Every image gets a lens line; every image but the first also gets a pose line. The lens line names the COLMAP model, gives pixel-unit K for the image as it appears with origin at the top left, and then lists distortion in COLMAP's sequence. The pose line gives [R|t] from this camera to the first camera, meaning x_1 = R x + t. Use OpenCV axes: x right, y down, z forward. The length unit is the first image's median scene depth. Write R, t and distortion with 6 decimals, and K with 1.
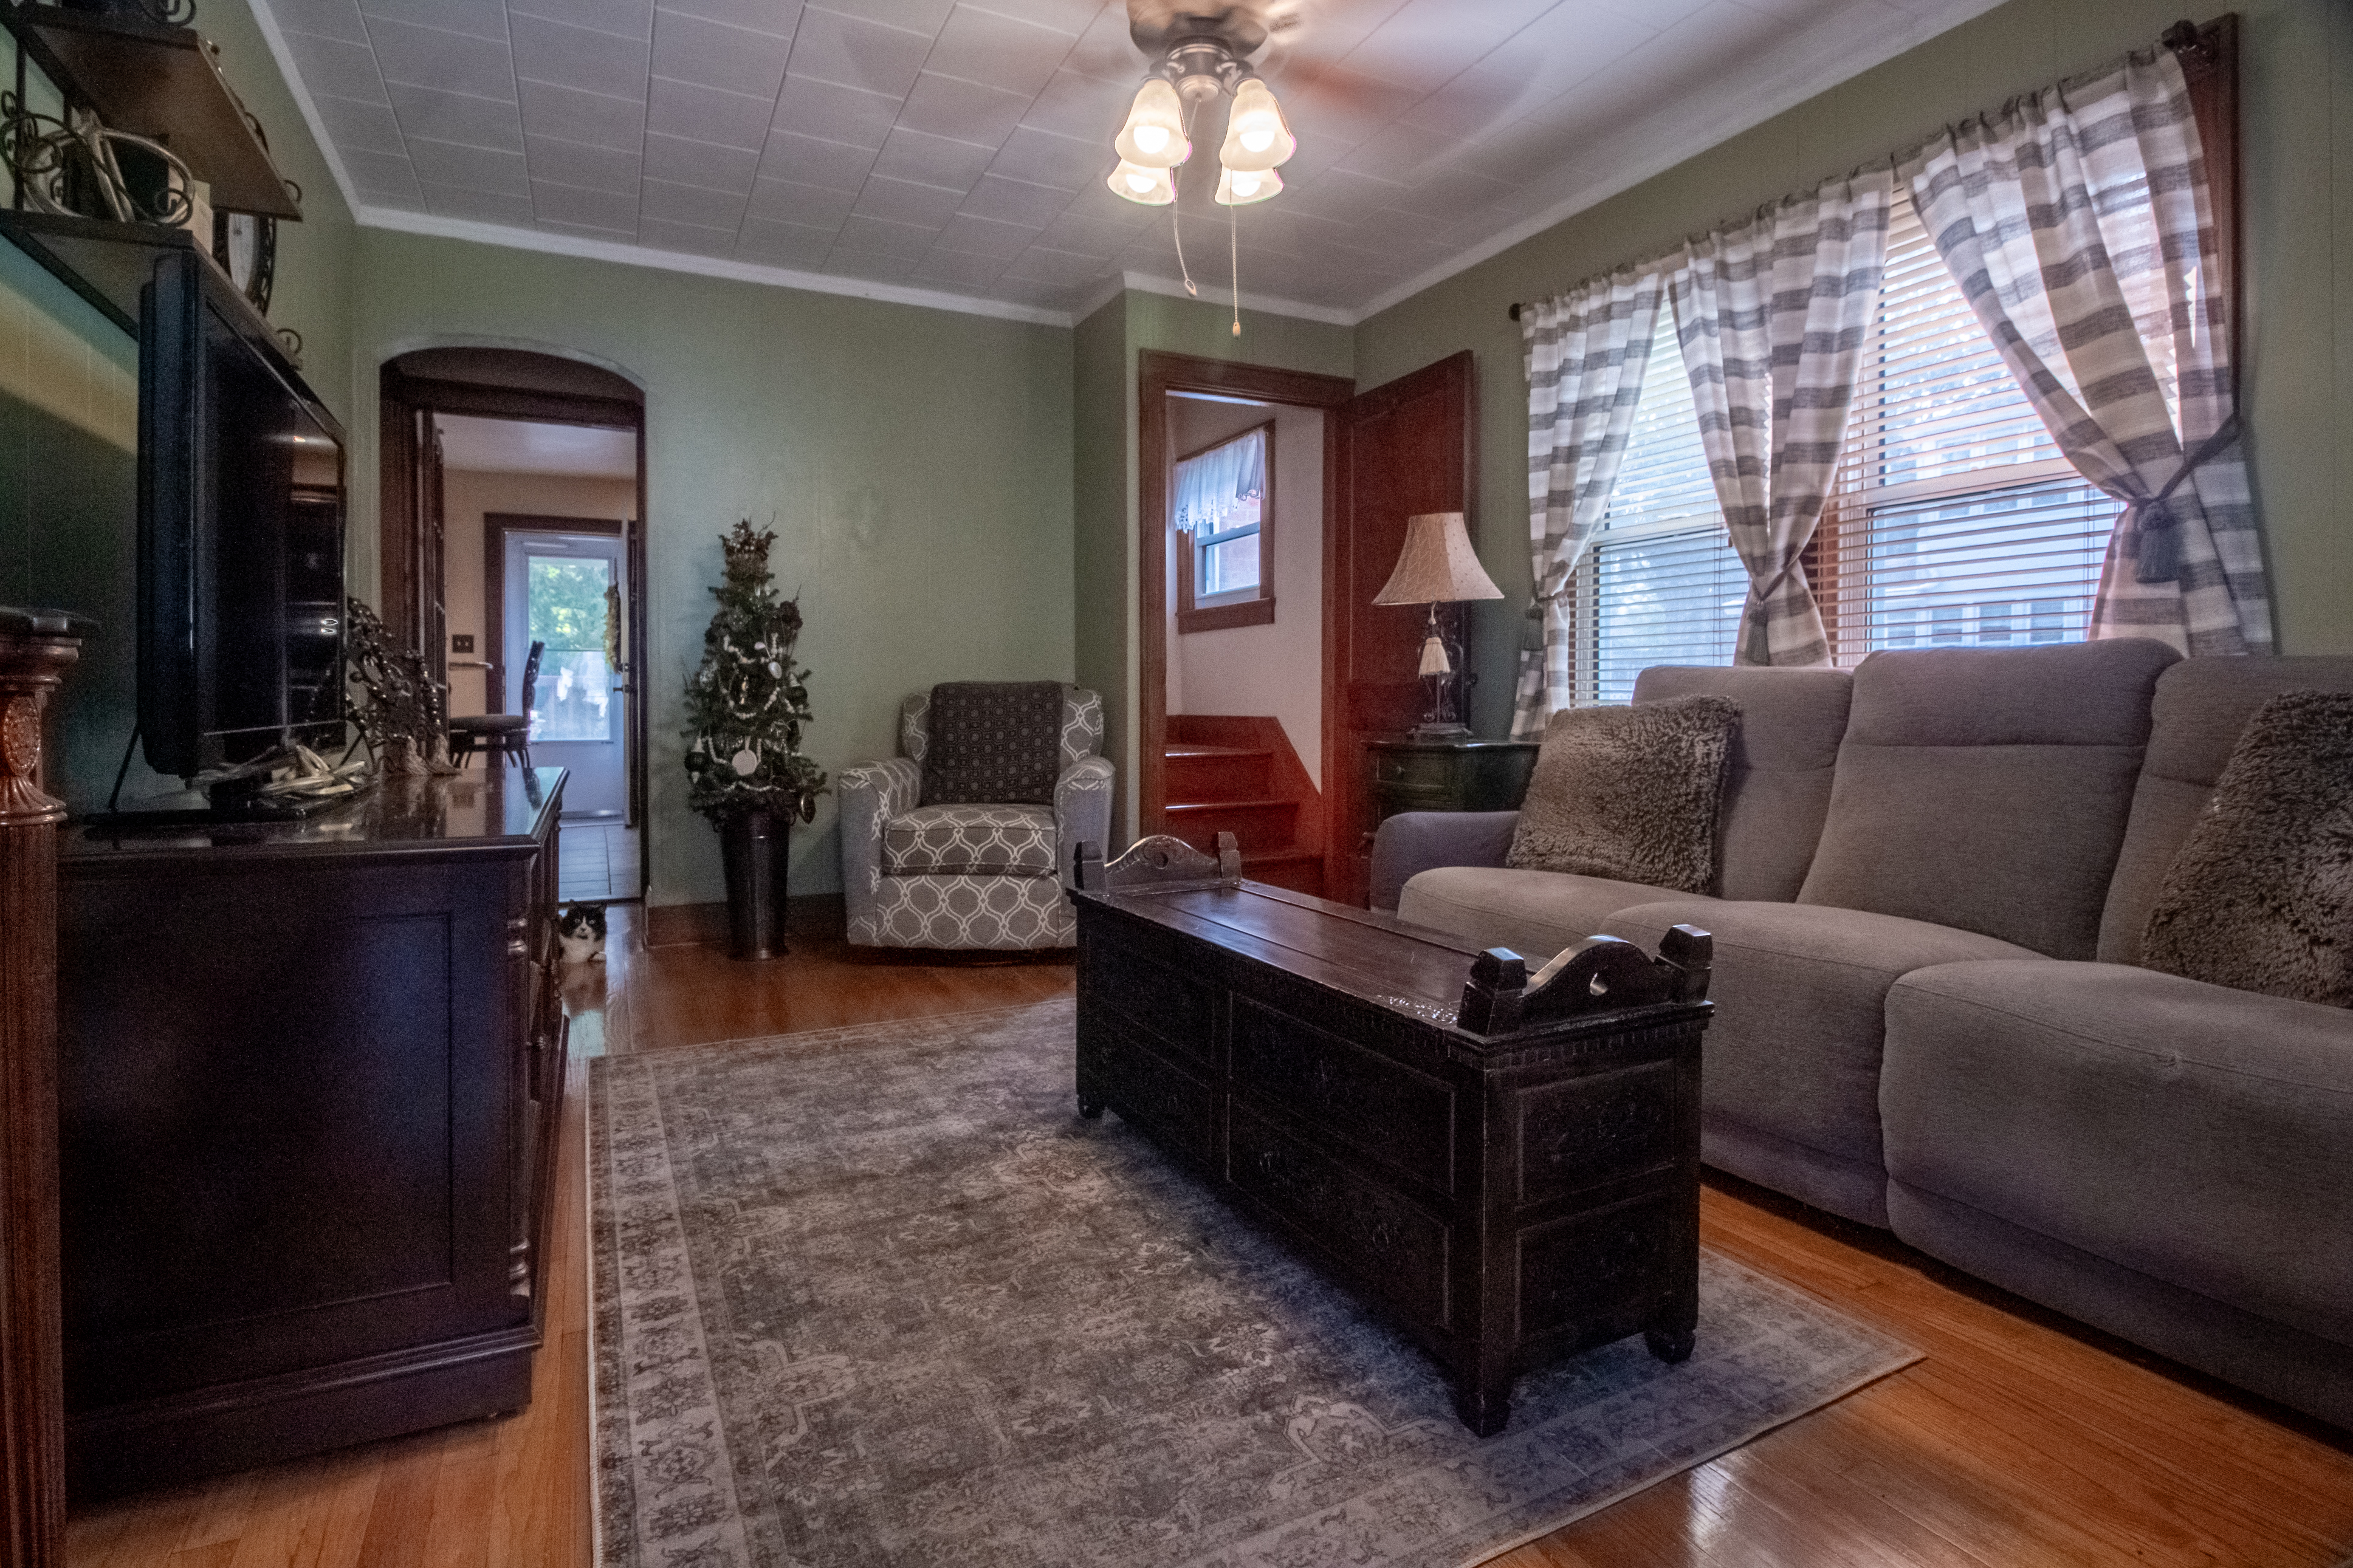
lens RADIAL K [[1125.0, 0, 1173.7], [0, 1125.0, 729.5], [0, 0, 1]] dist [-0.015365, -0.000690]
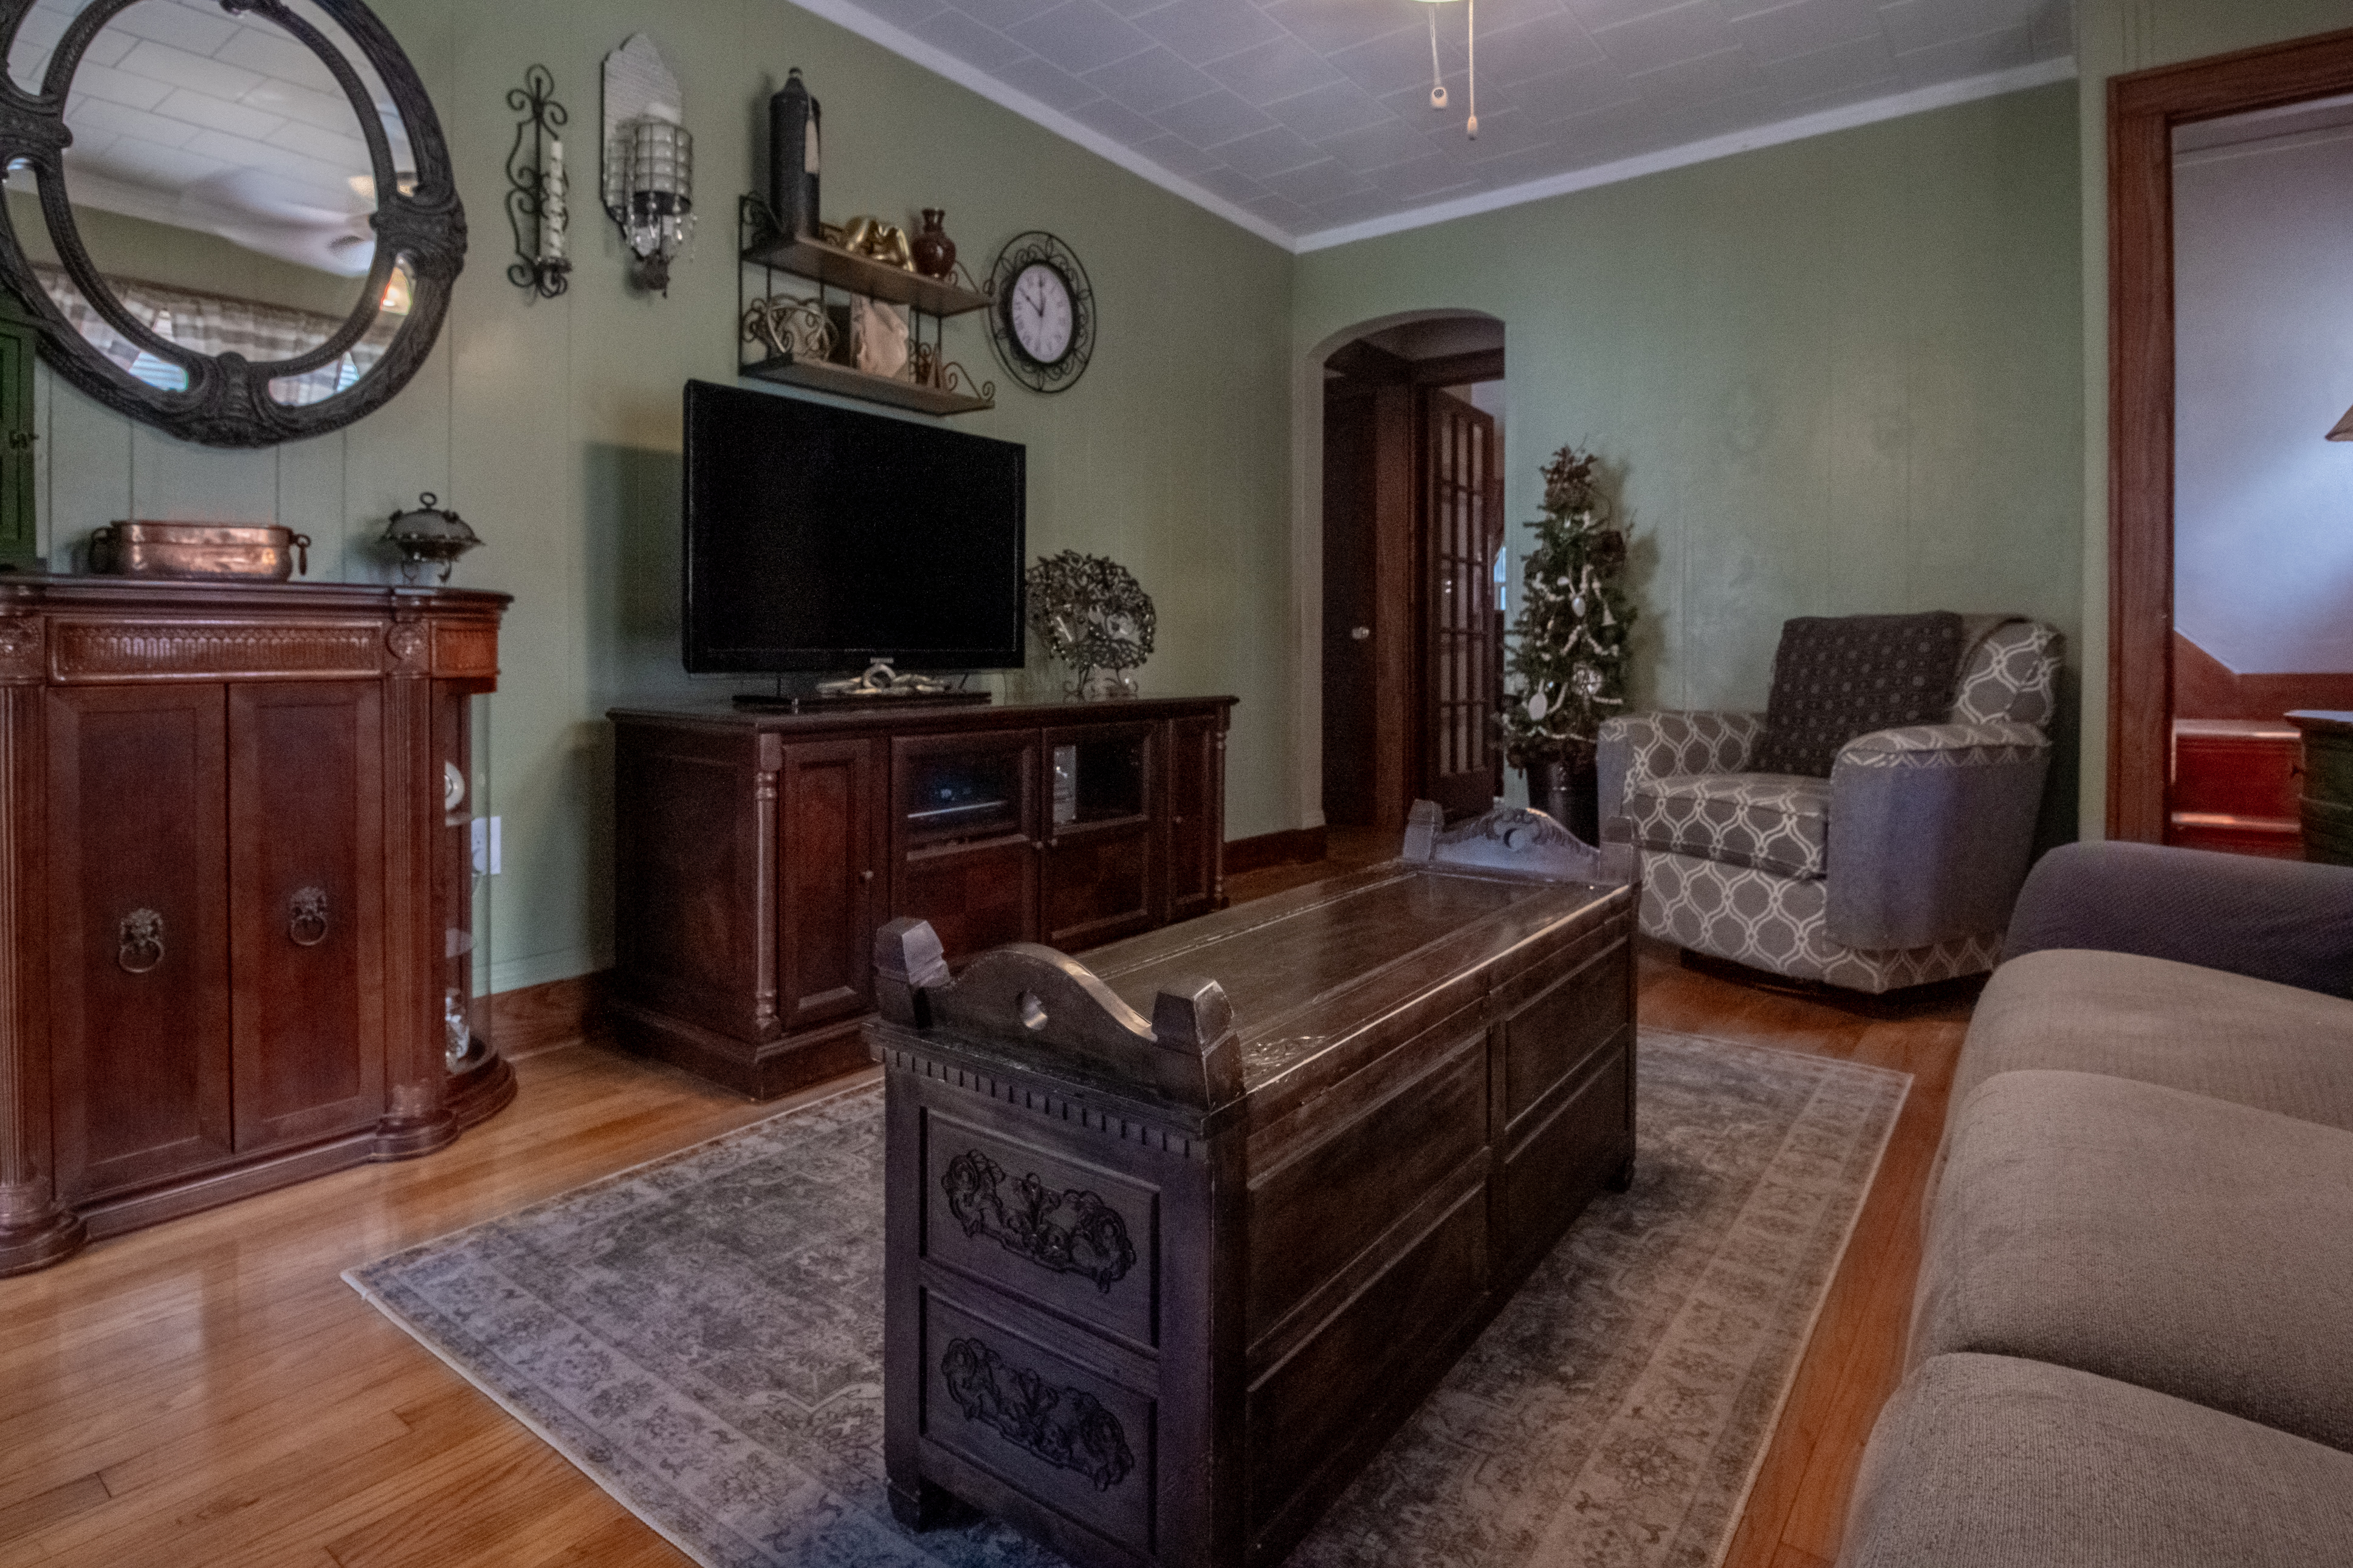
lens RADIAL K [[1232.7, 0, 1172.1], [0, 1232.7, 666.8], [0, 0, 1]] dist [-0.000439, -0.011083]
pose [[0.443848, 0.015429, -0.895969, 0.621981], [-0.030144, 0.999543, 0.002279, 0.005173], [0.895595, 0.025996, 0.444110, 0.414023]]
